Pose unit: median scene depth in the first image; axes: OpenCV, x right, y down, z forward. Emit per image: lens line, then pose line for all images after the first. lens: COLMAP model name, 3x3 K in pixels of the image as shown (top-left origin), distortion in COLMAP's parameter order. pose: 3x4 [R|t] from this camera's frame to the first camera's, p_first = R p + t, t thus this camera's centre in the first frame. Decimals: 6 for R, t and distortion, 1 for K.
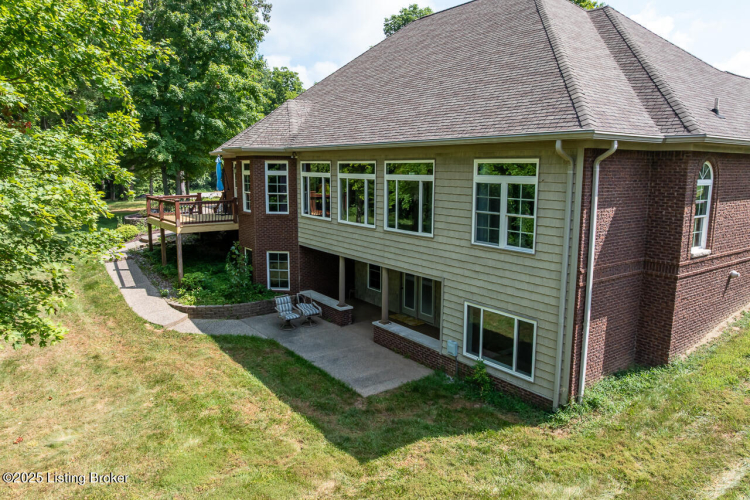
lens RADIAL K [[536.3, 0, 377.6], [0, 536.3, 247.9], [0, 0, 1]] dist [-0.035560, -0.004741]
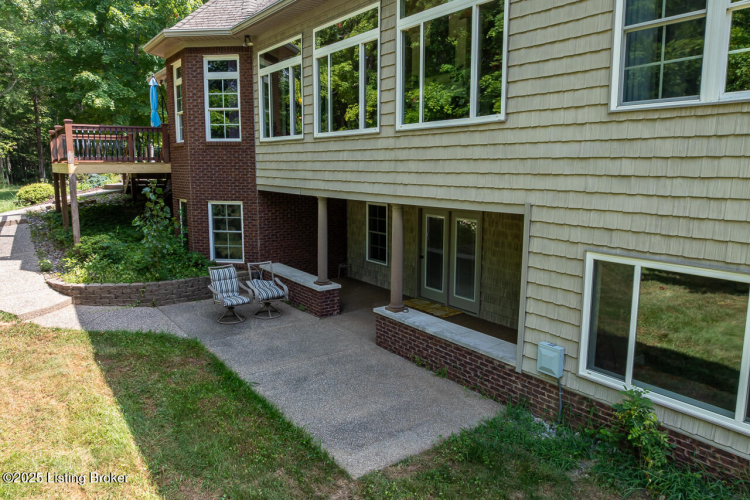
lens RADIAL K [[536.3, 0, 373.5], [0, 536.3, 250.2], [0, 0, 1]] dist [-0.035560, -0.004741]
pose [[0.999944, 0.000086, -0.010558, -0.004333], [-0.000055, 0.999996, 0.002955, 0.080422], [0.010558, -0.002955, 0.999940, 0.470499]]
